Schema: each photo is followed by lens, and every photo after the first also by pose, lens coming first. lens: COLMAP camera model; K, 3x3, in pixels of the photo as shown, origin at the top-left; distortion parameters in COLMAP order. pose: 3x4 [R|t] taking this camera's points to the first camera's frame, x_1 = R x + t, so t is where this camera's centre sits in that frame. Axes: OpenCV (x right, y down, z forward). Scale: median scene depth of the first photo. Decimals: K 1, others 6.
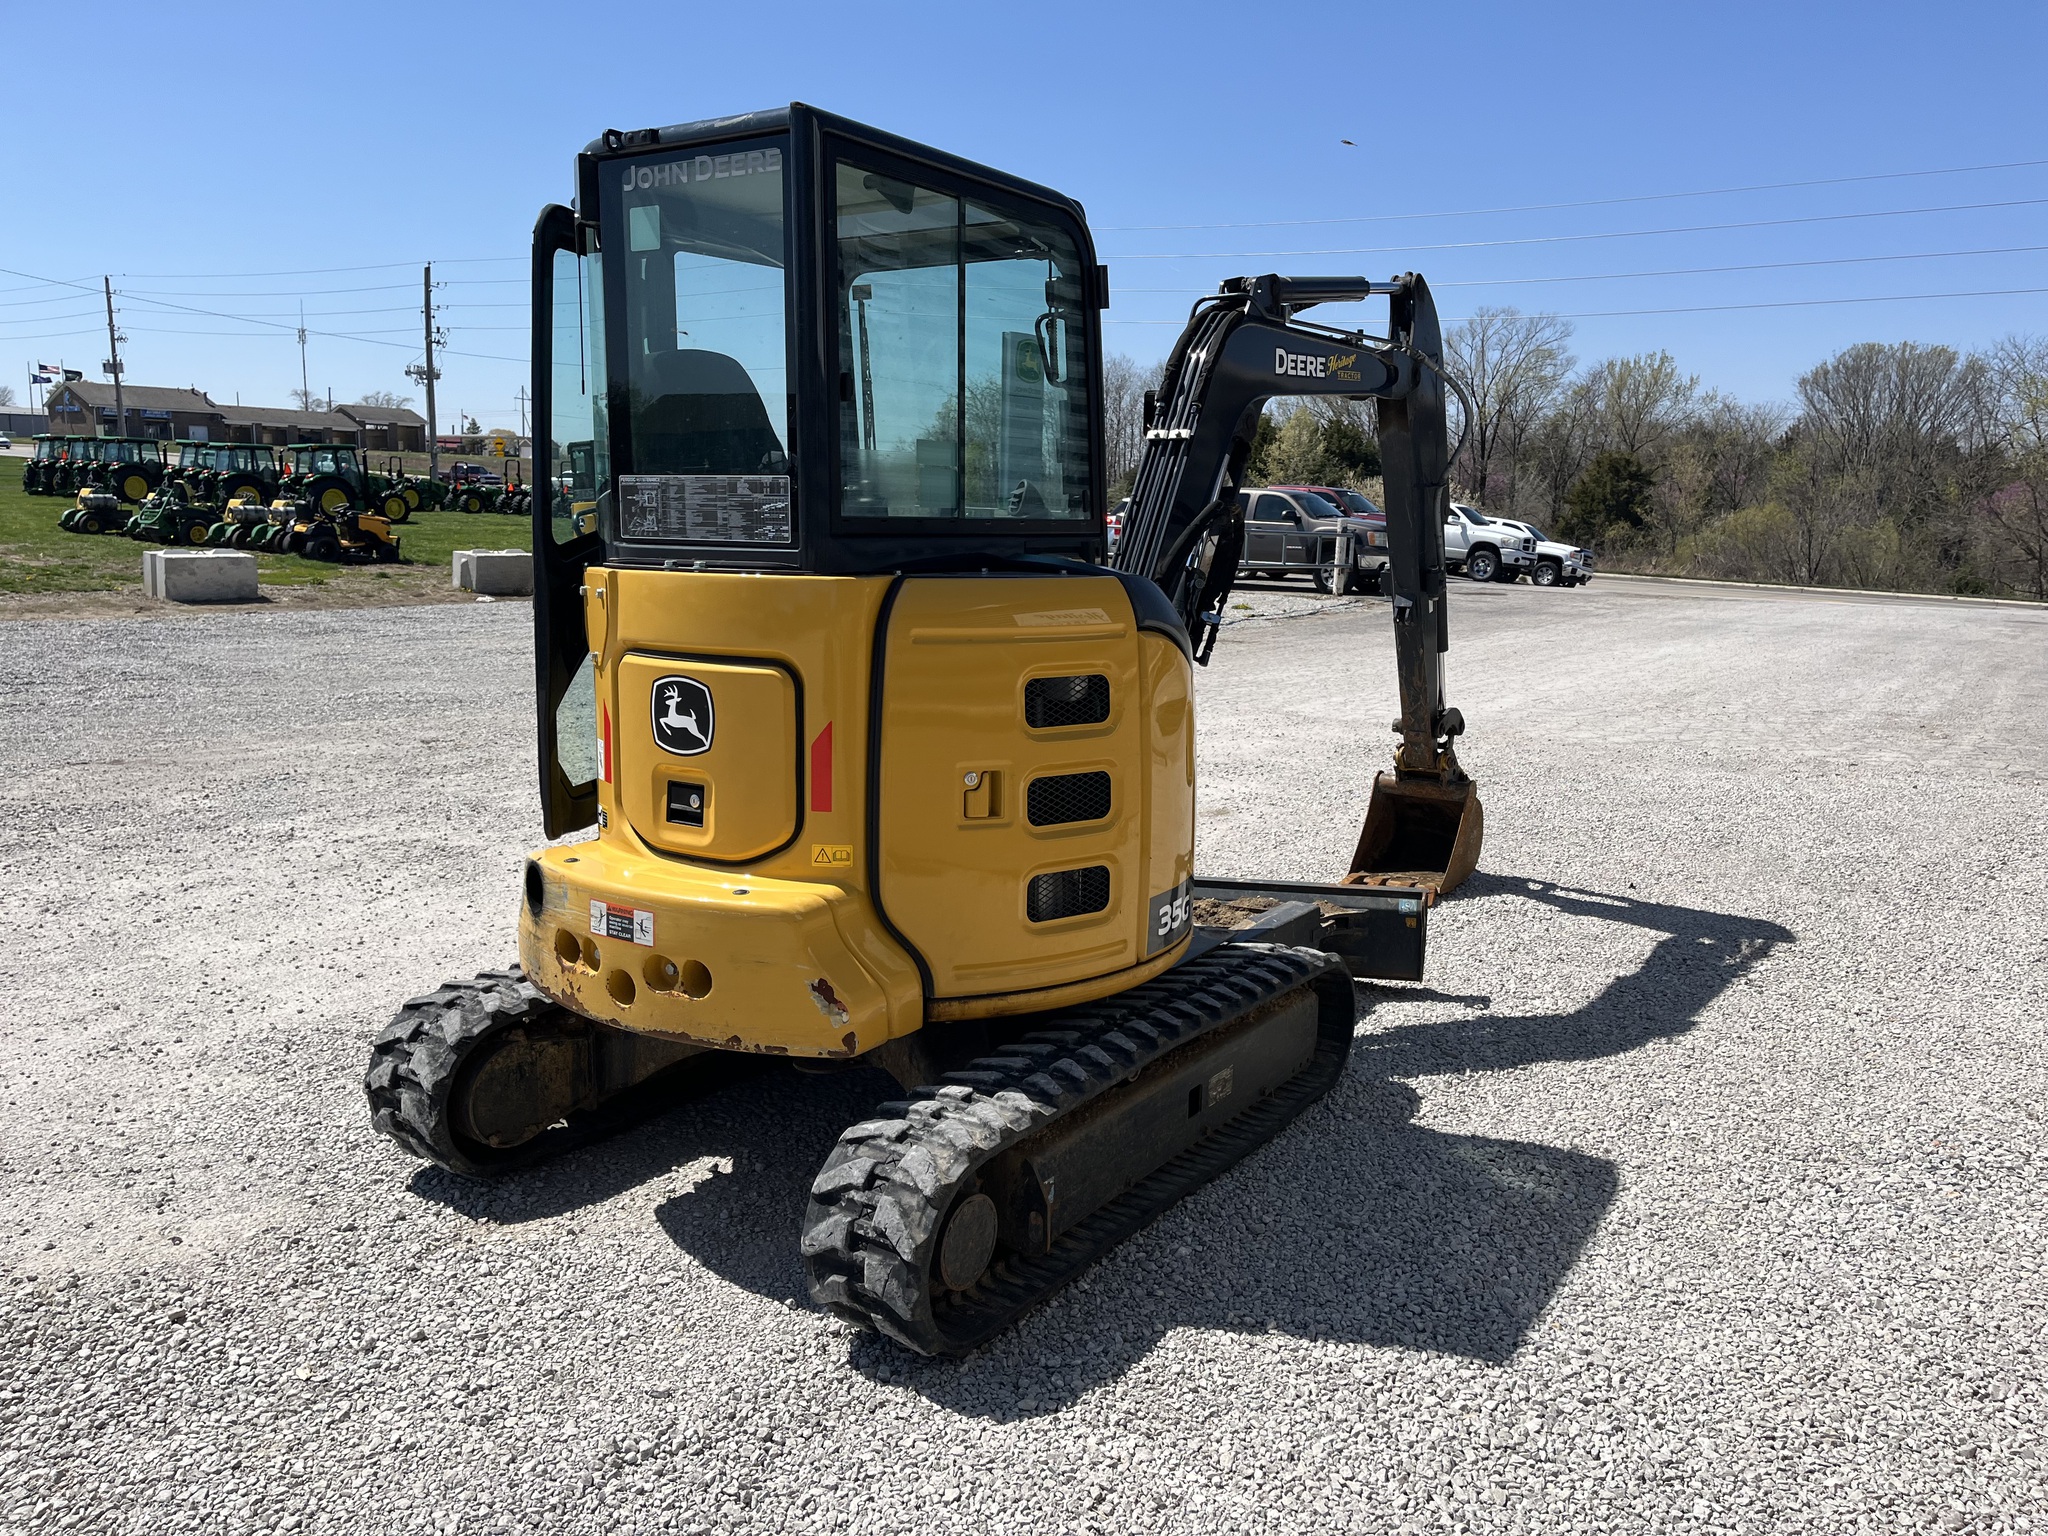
lens RADIAL K [[1542.7, 0, 1024.0], [0, 1542.7, 768.0], [0, 0, 1]] dist [0.060548, -0.070692]
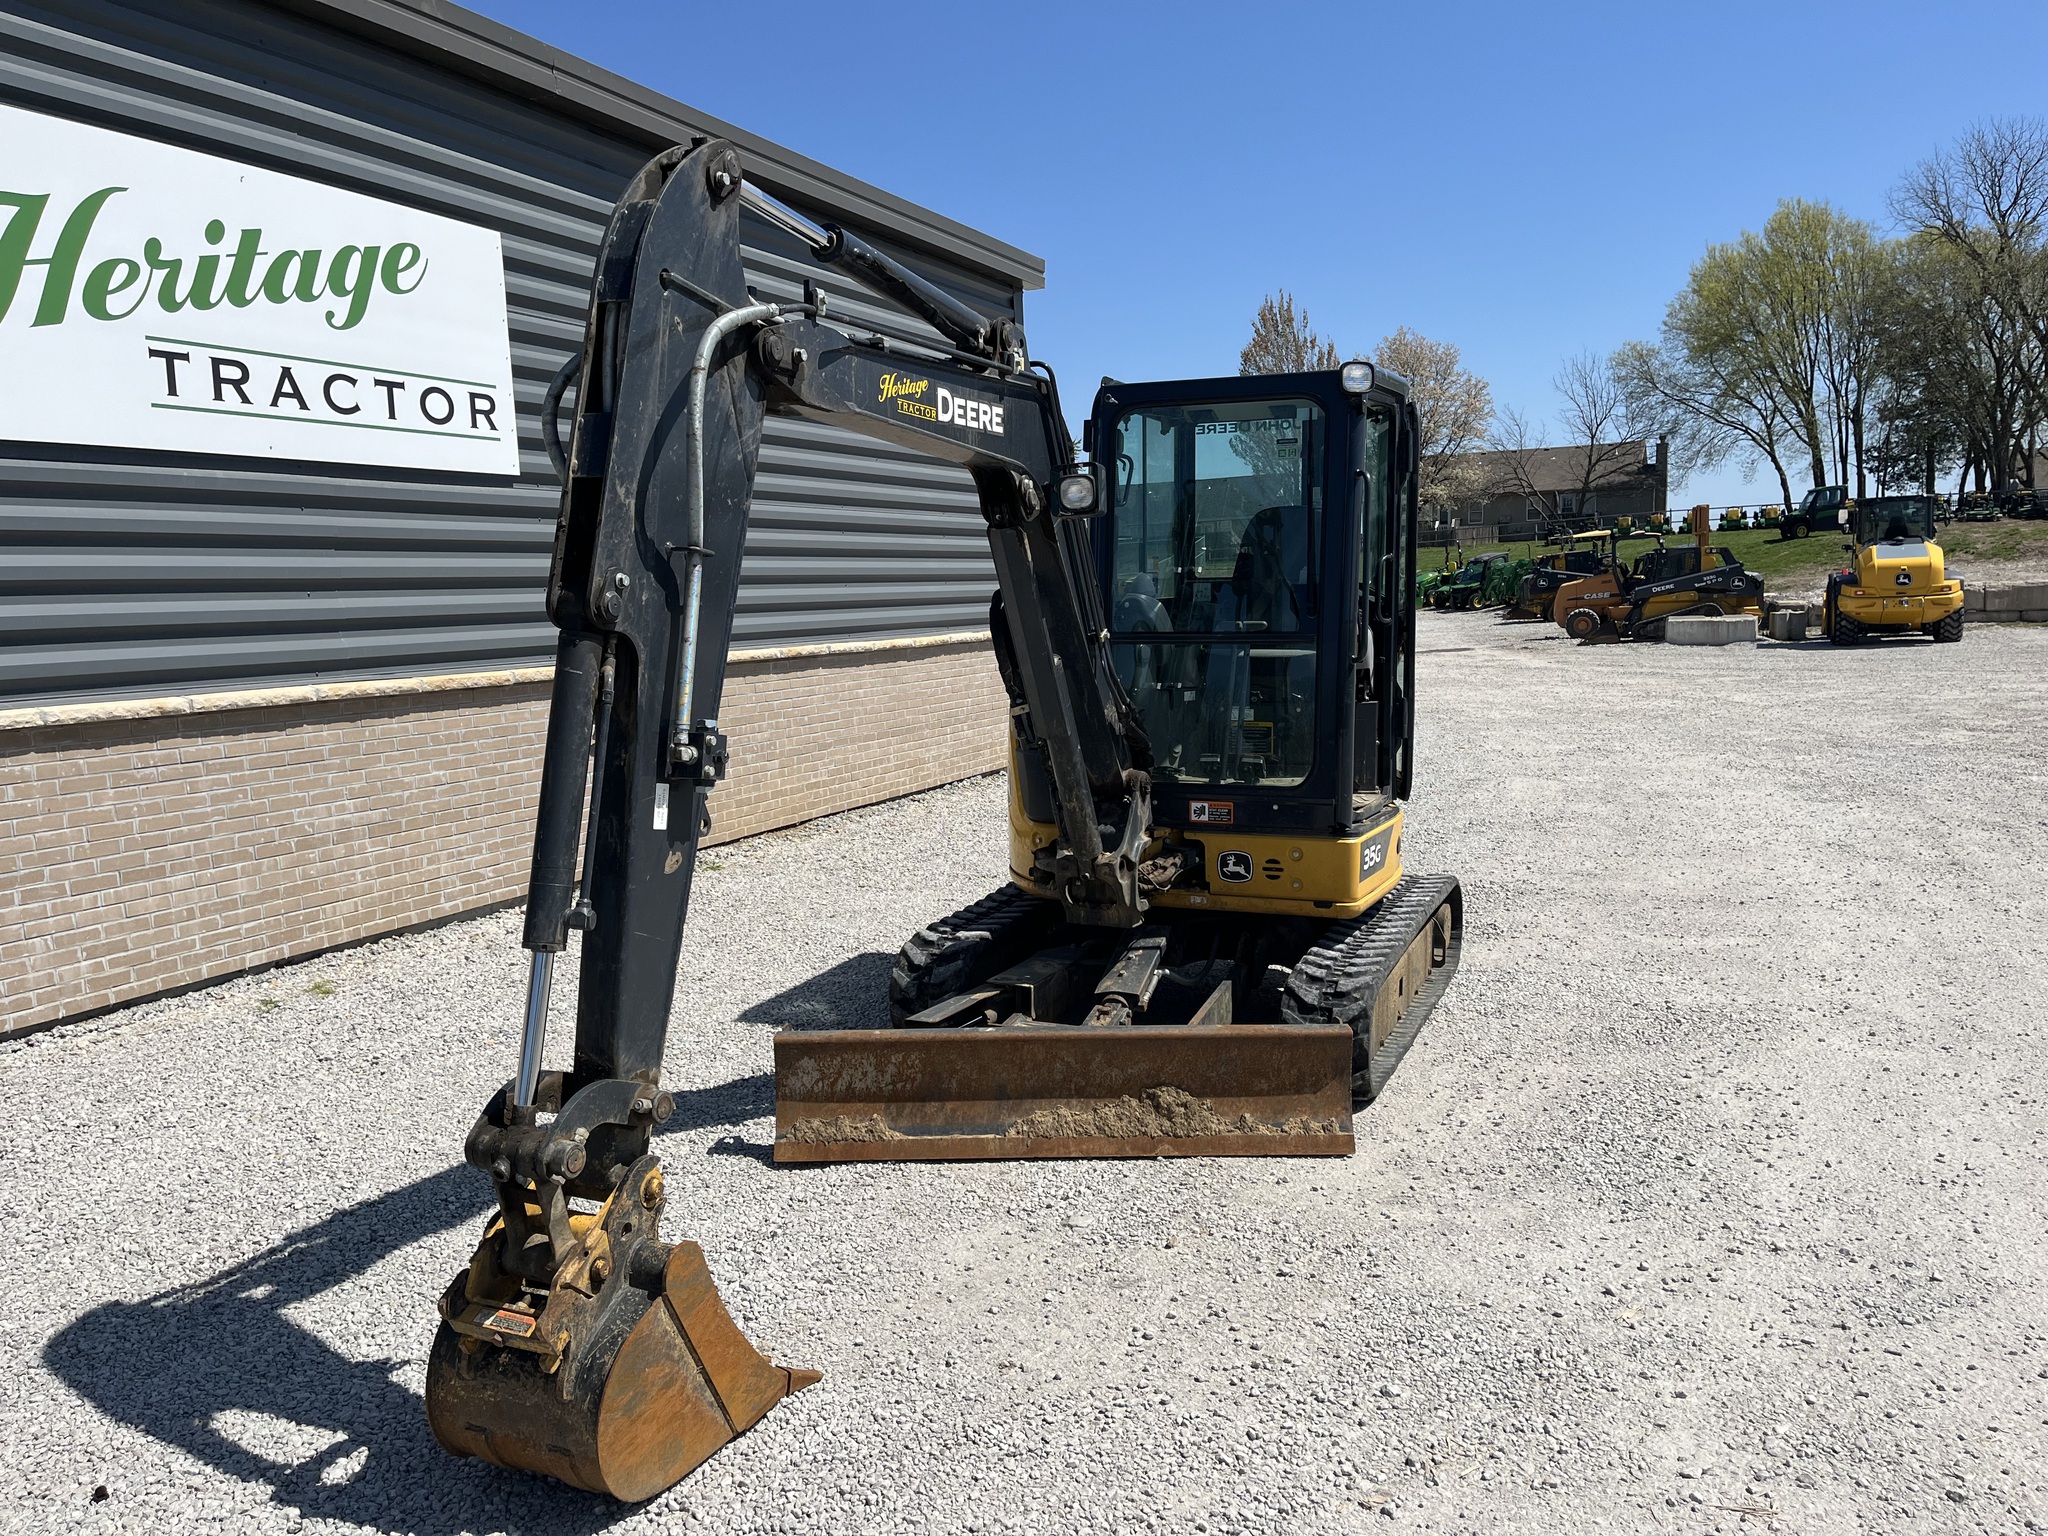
lens RADIAL K [[1538.2, 0, 1031.9], [0, 1538.2, 765.0], [0, 0, 1]] dist [0.069537, -0.089959]
pose [[-0.981105, 0.025936, -0.191728, 0.369345], [-0.027629, 0.962036, 0.271519, -0.399036], [0.191491, 0.271686, -0.943142, 2.359443]]
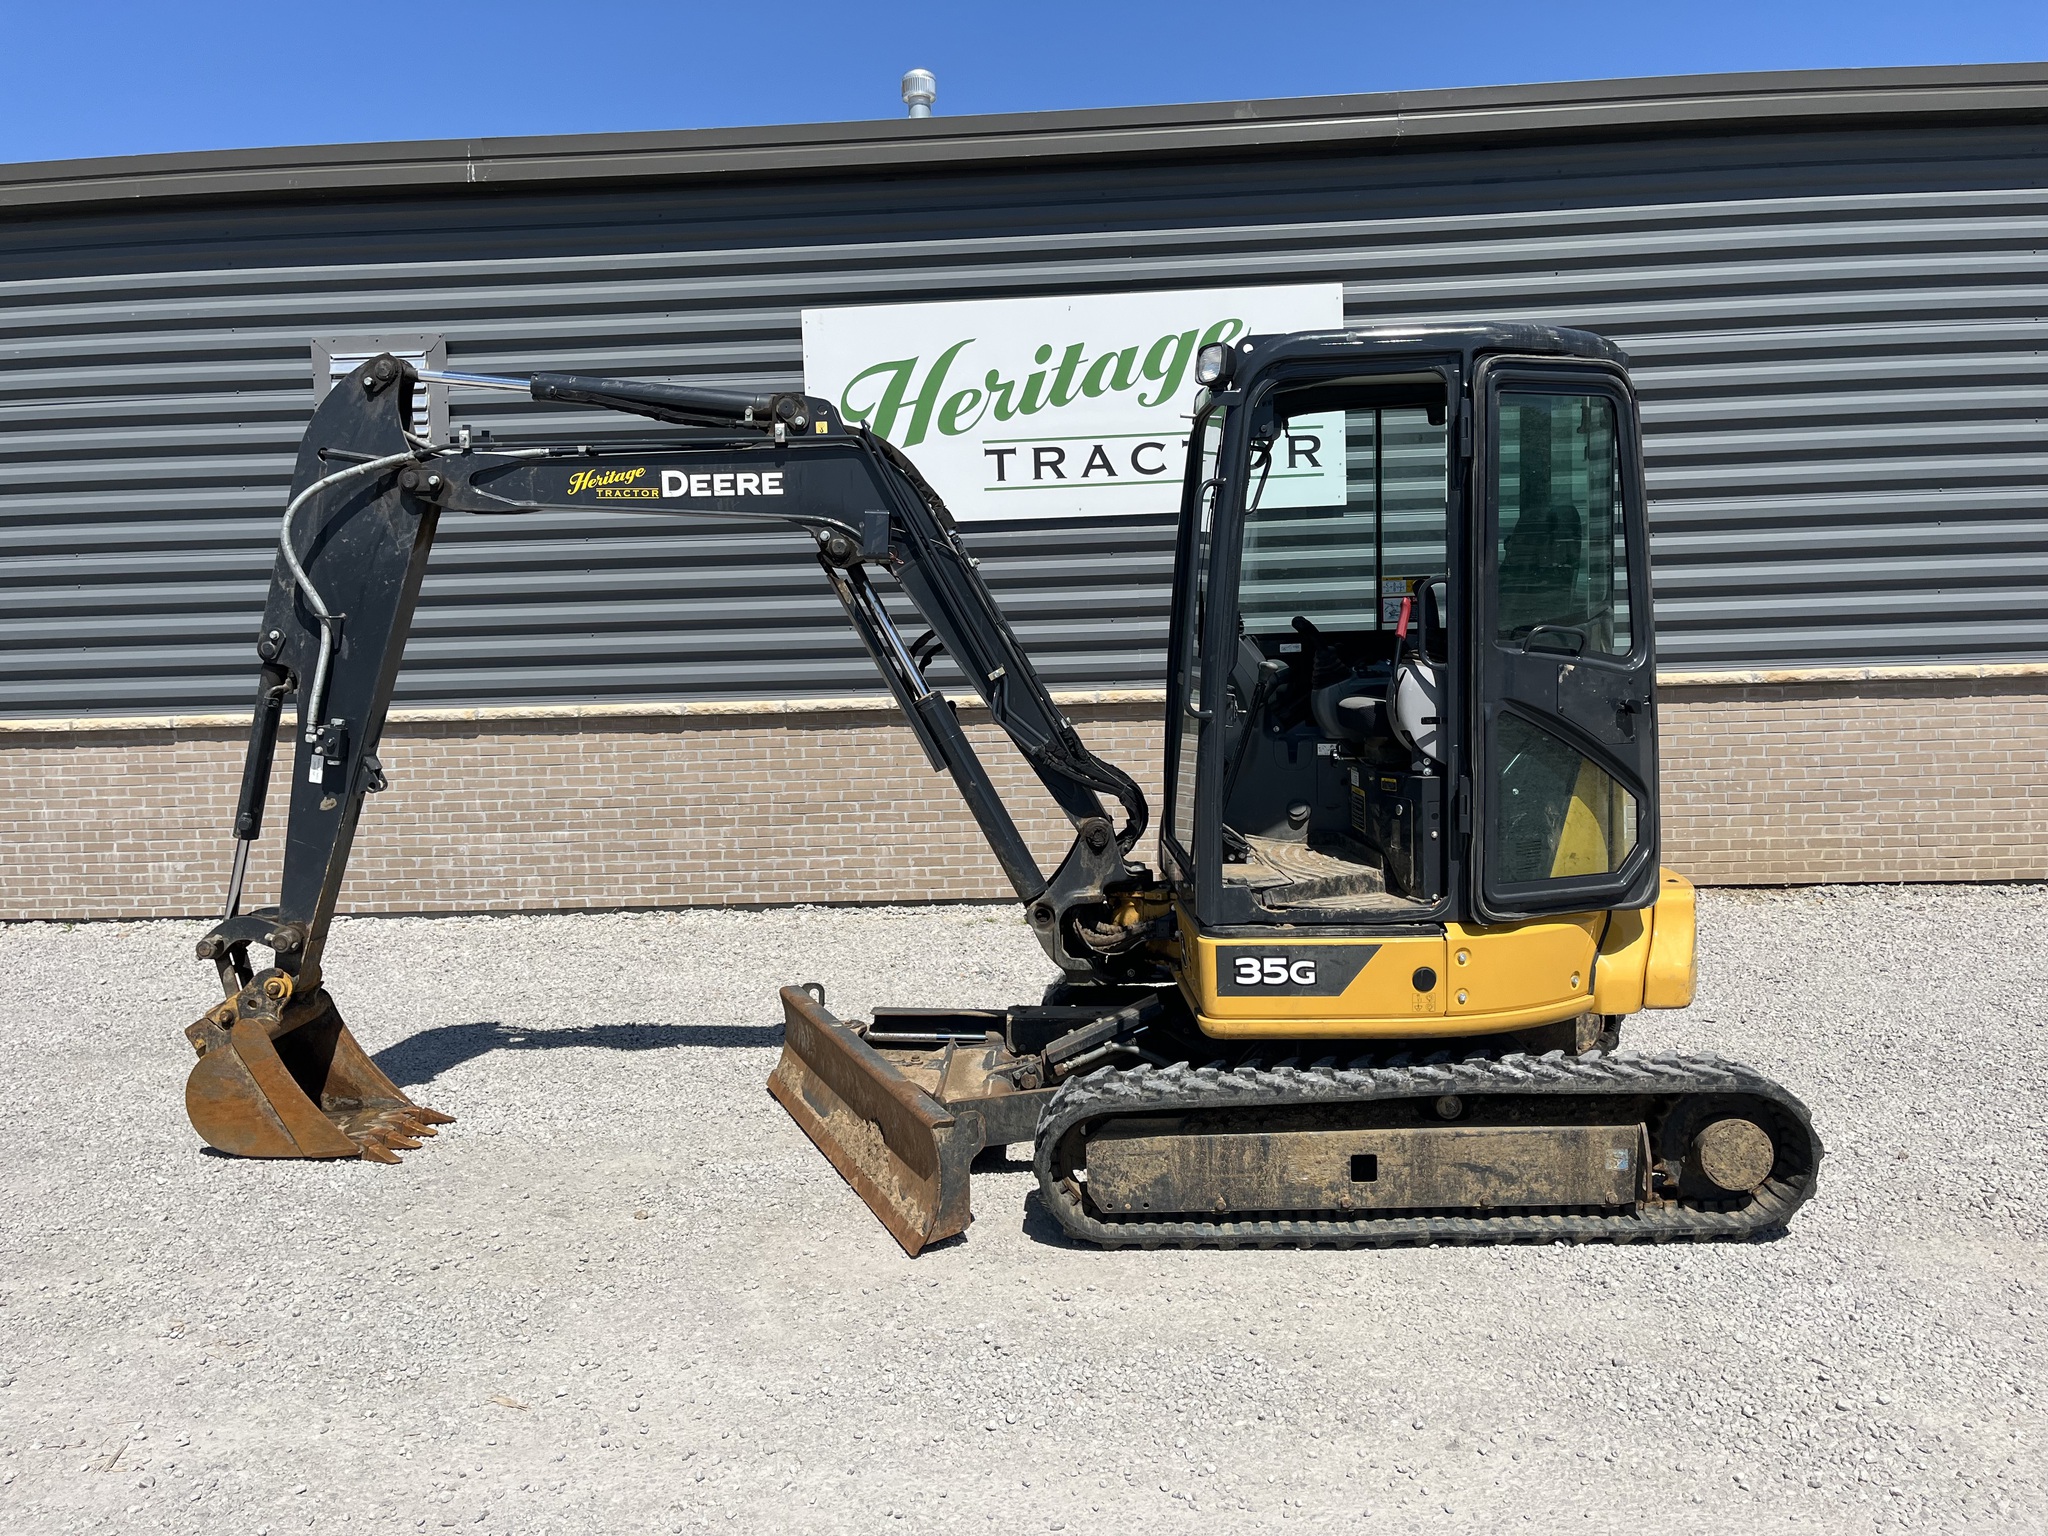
lens RADIAL K [[1542.2, 0, 1028.9], [0, 1542.2, 745.7], [0, 0, 1]] dist [0.111346, -0.216778]
pose [[-0.545925, -0.062194, 0.835522, -0.940808], [0.158523, 0.971561, 0.175898, -0.322236], [-0.822701, 0.228476, -0.520540, 1.813989]]
